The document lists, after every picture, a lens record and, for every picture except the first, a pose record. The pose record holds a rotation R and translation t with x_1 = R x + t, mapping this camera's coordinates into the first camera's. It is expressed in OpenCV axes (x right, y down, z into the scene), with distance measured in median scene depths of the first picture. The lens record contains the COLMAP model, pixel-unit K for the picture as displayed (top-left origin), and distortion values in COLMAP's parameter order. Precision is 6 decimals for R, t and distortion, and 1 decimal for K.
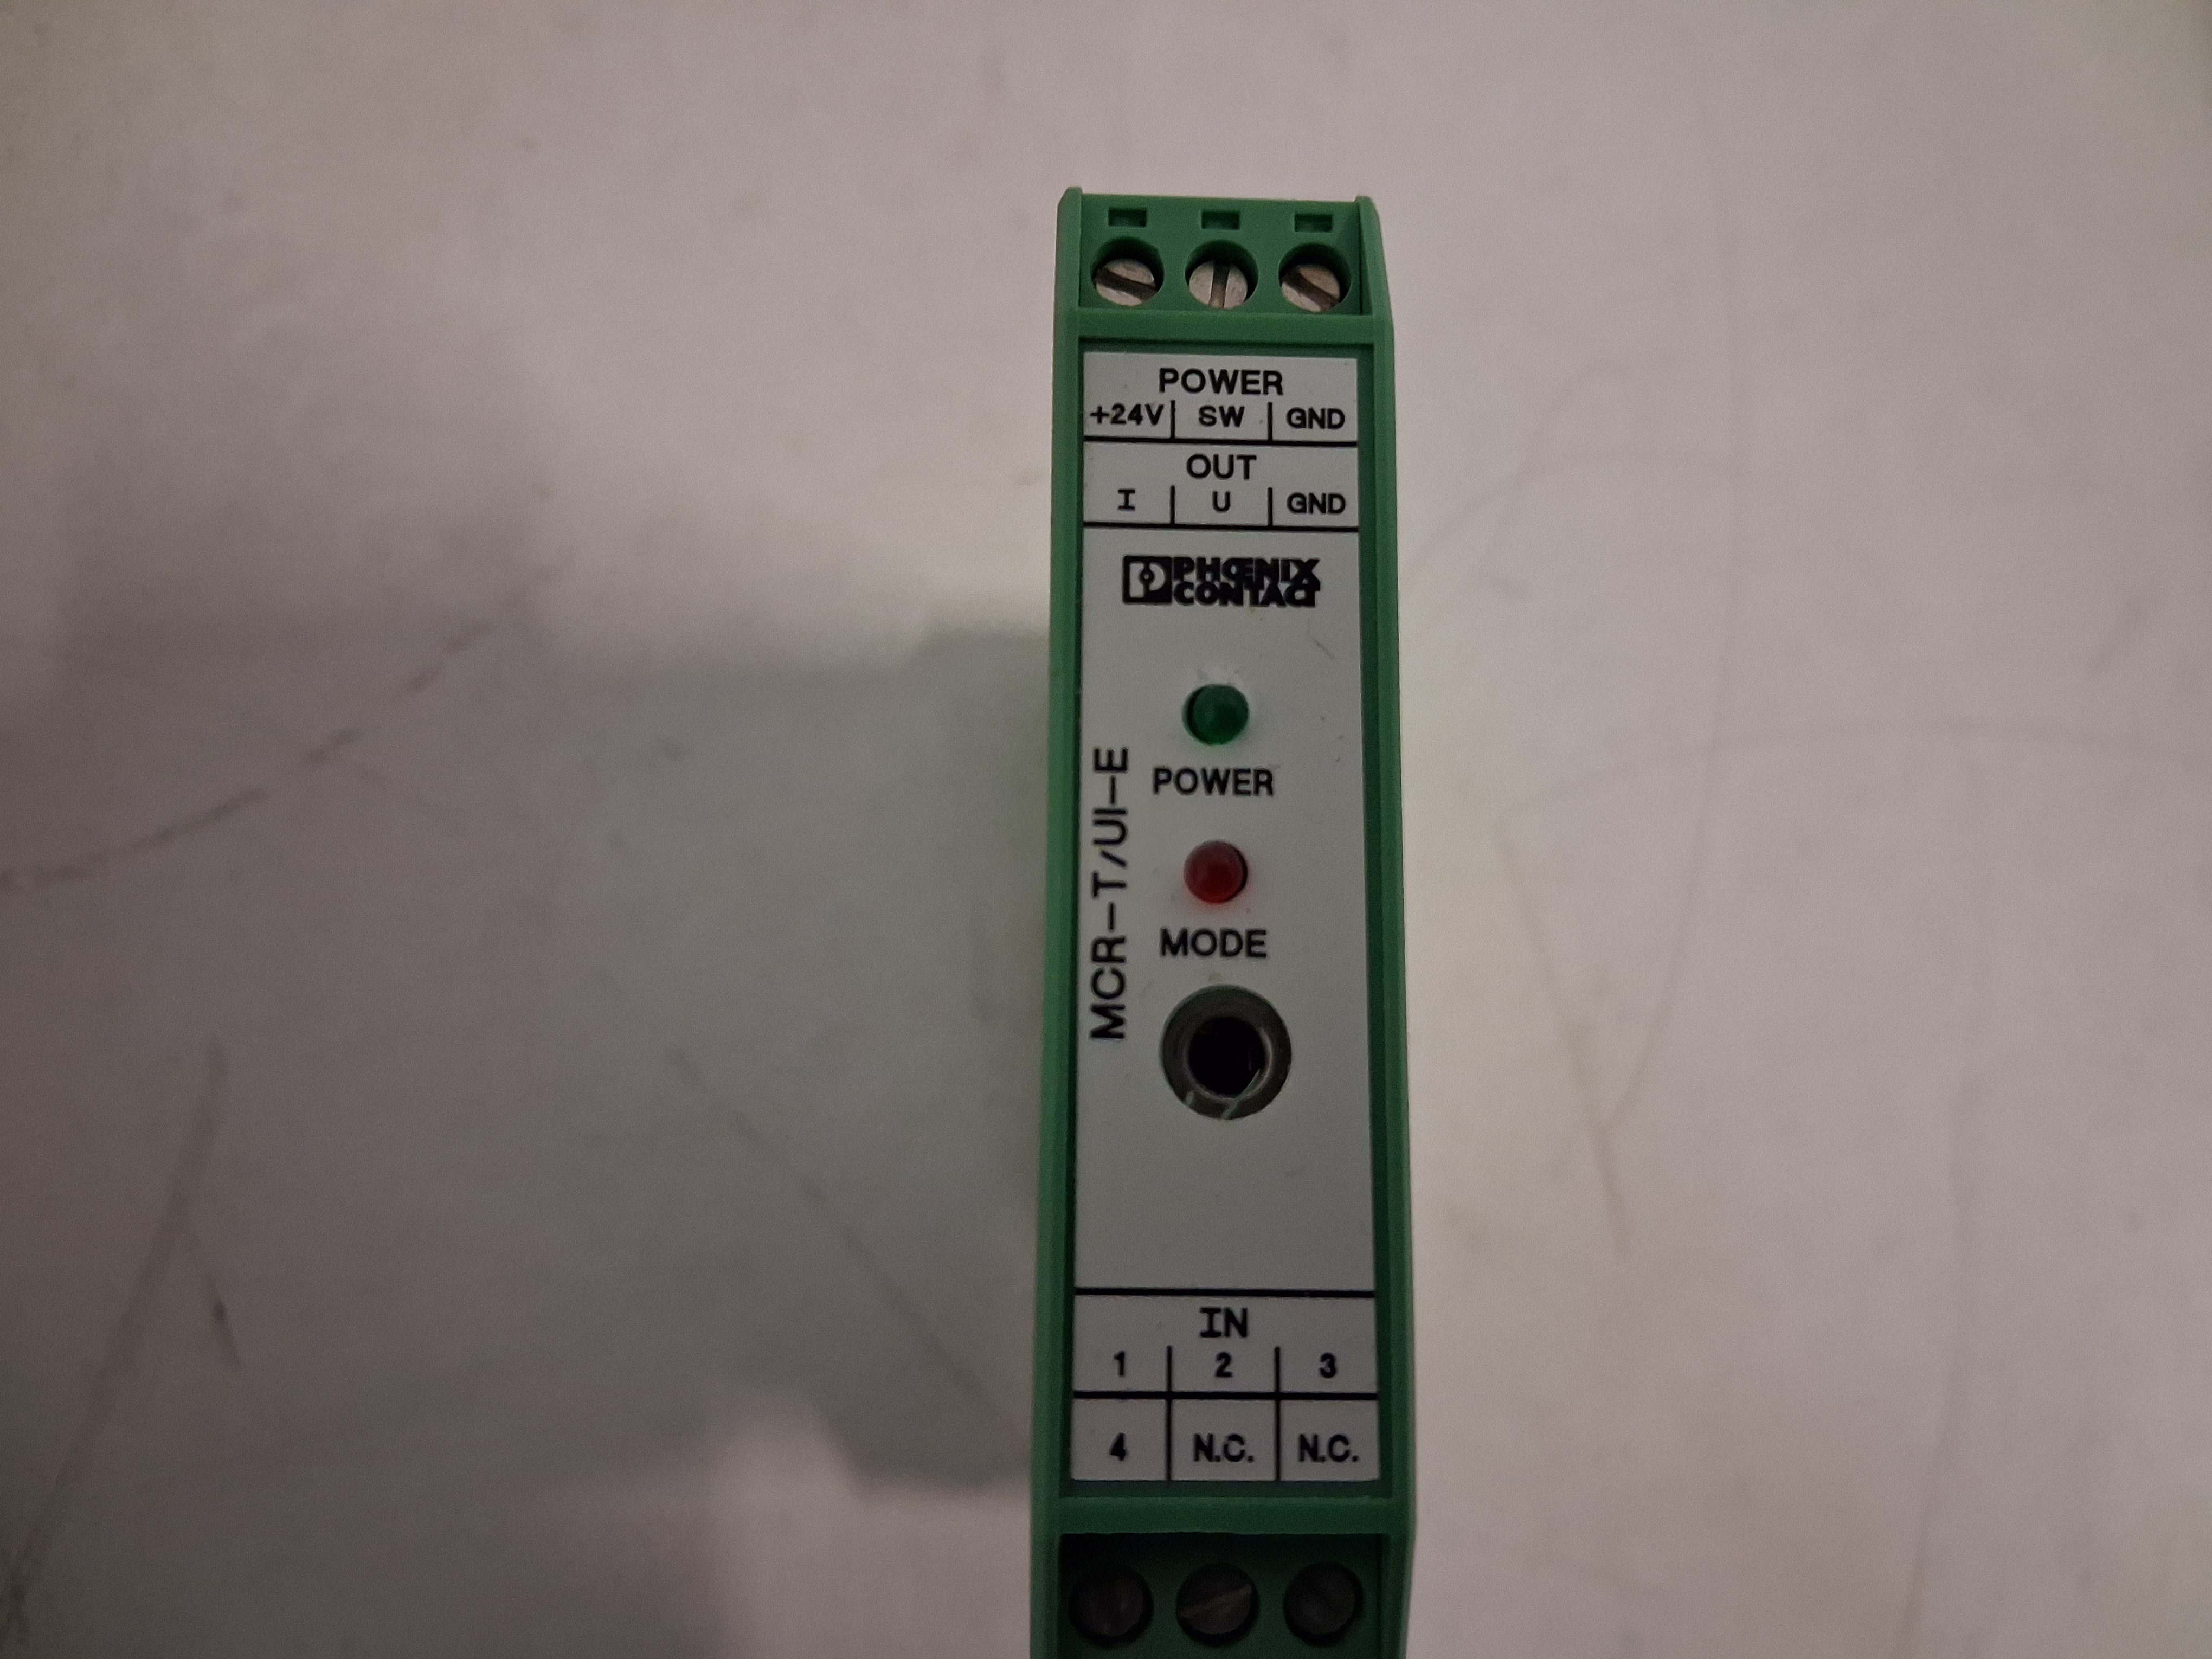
lens RADIAL K [[1719.3, 0, 1106.0], [0, 1719.3, 829.5], [0, 0, 1]] dist [0.061517, -0.158726]
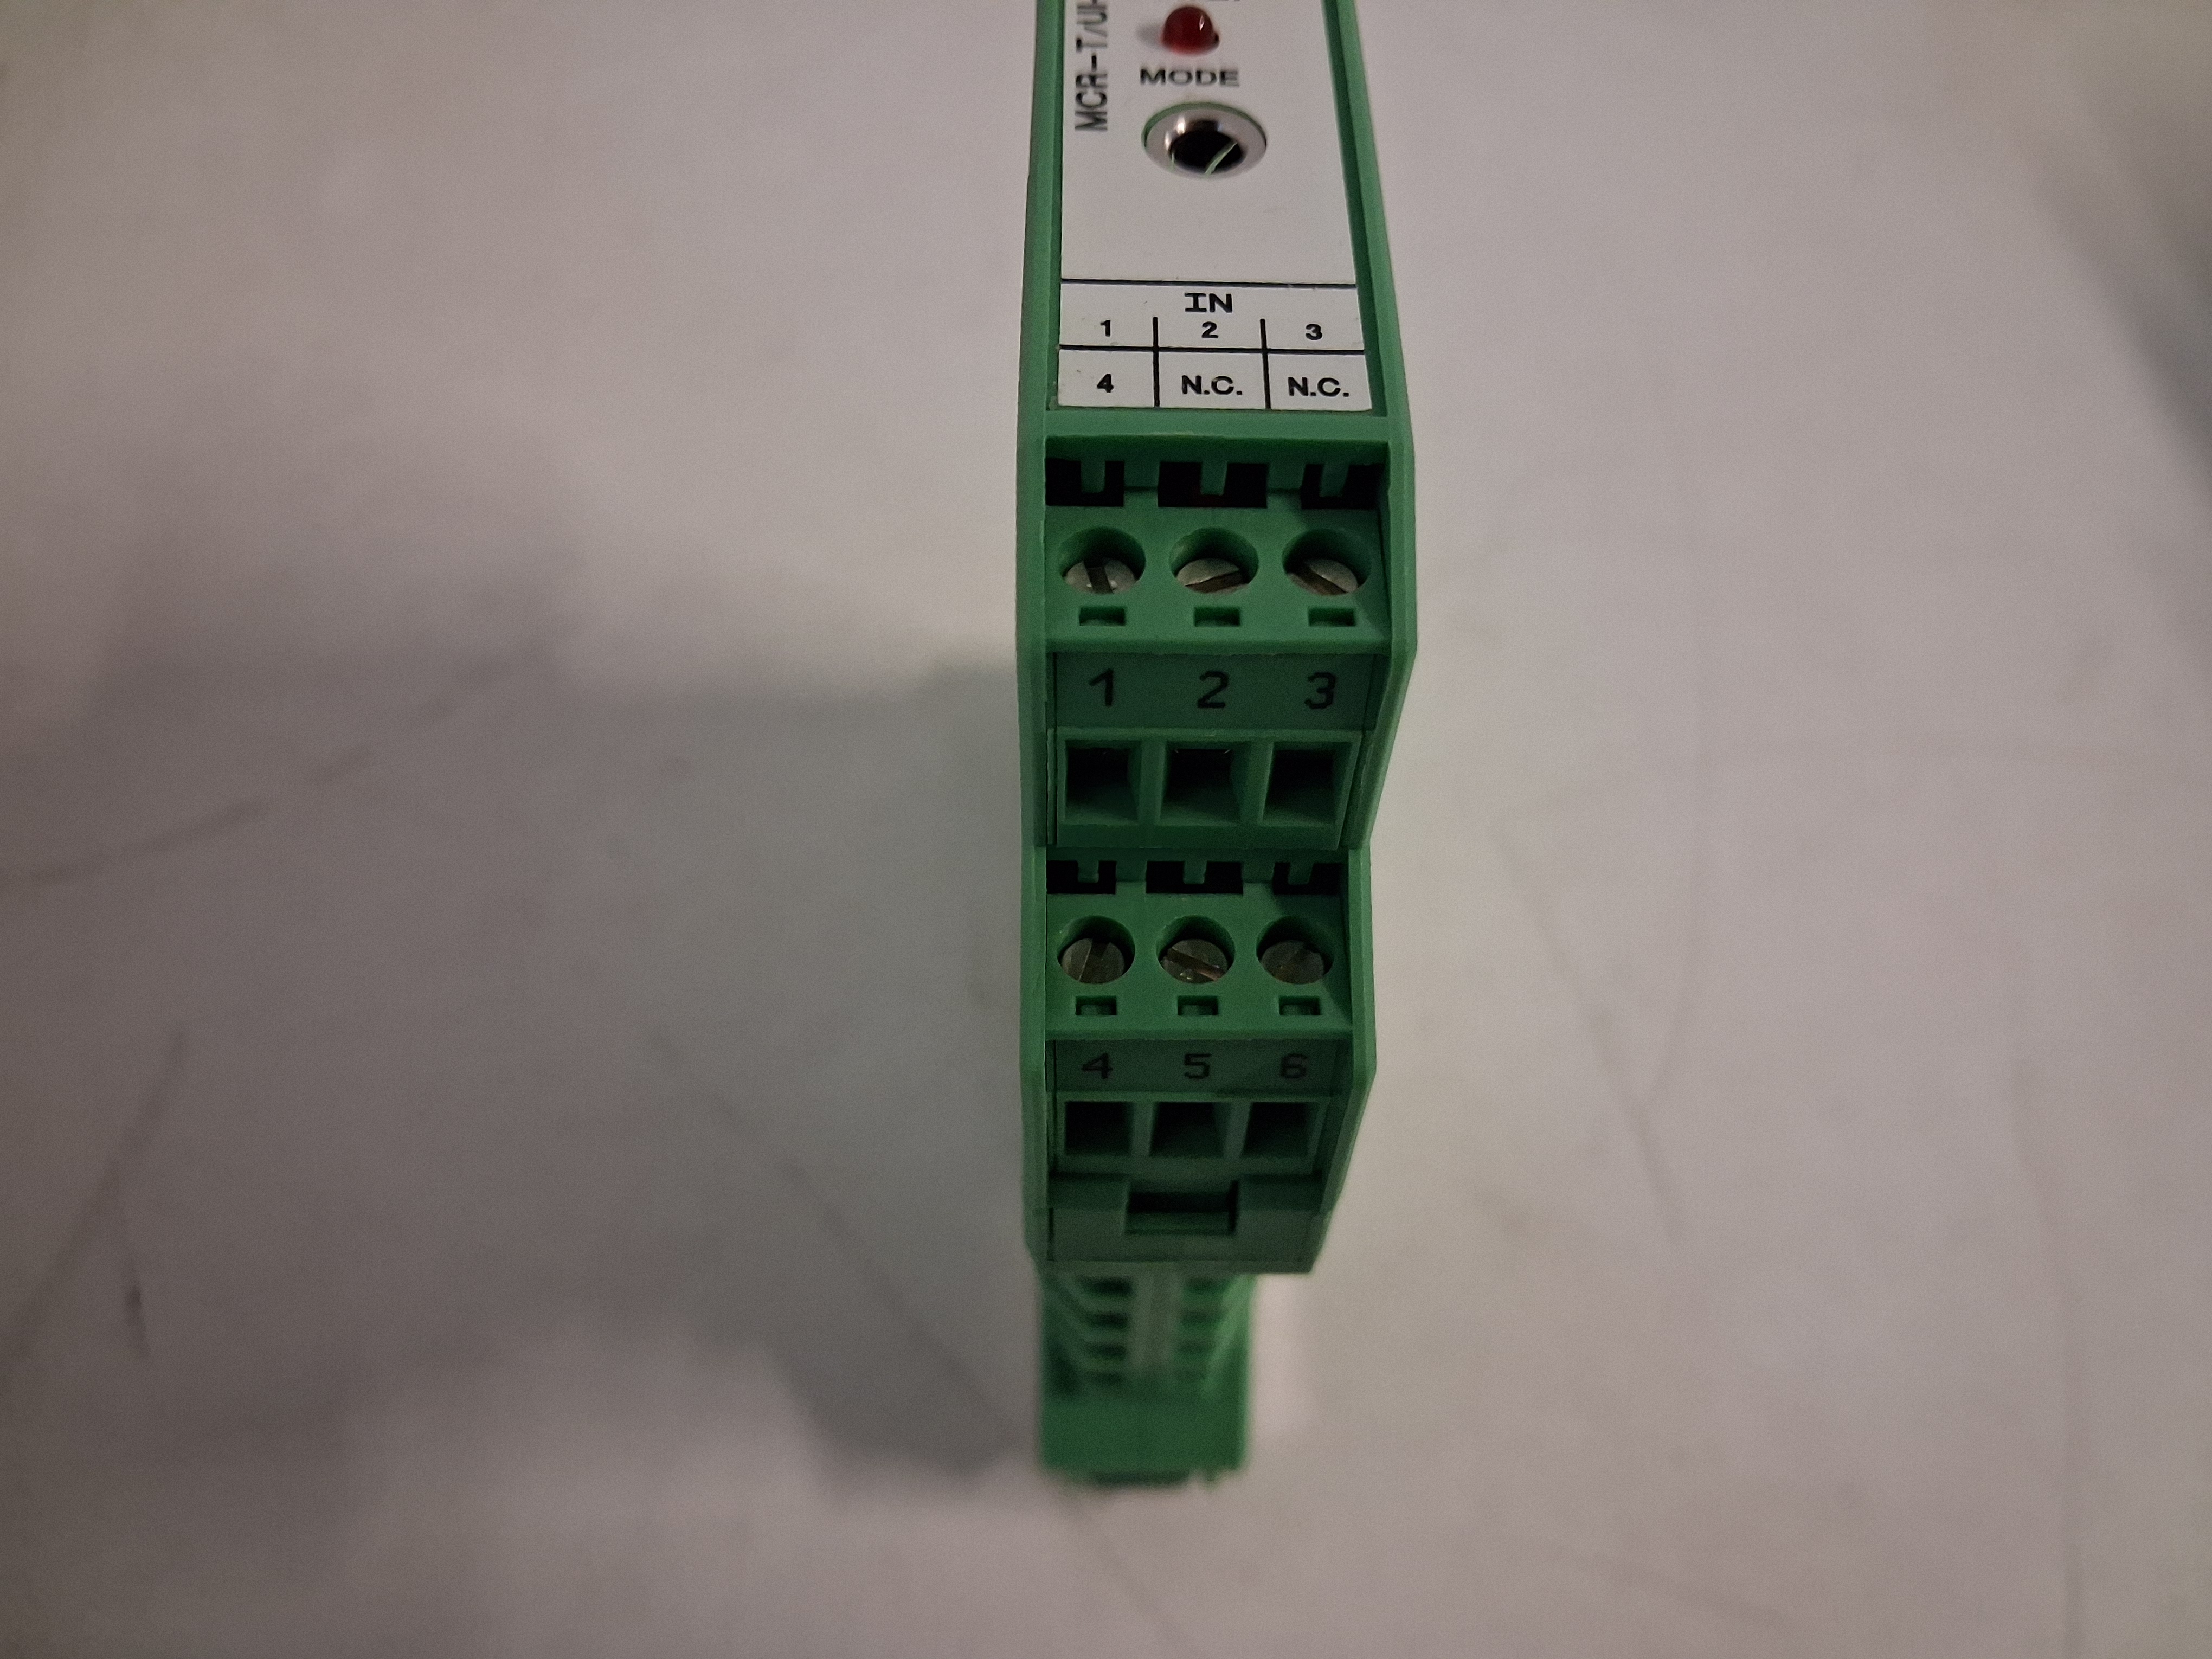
lens RADIAL K [[1759.9, 0, 1106.8], [0, 1759.9, 962.4], [0, 0, 1]] dist [0.071085, -0.209762]
pose [[0.999872, -0.015830, -0.002189, 0.004795], [0.014025, 0.934912, -0.354602, 0.985242], [0.007660, 0.354526, 0.935015, 0.164475]]
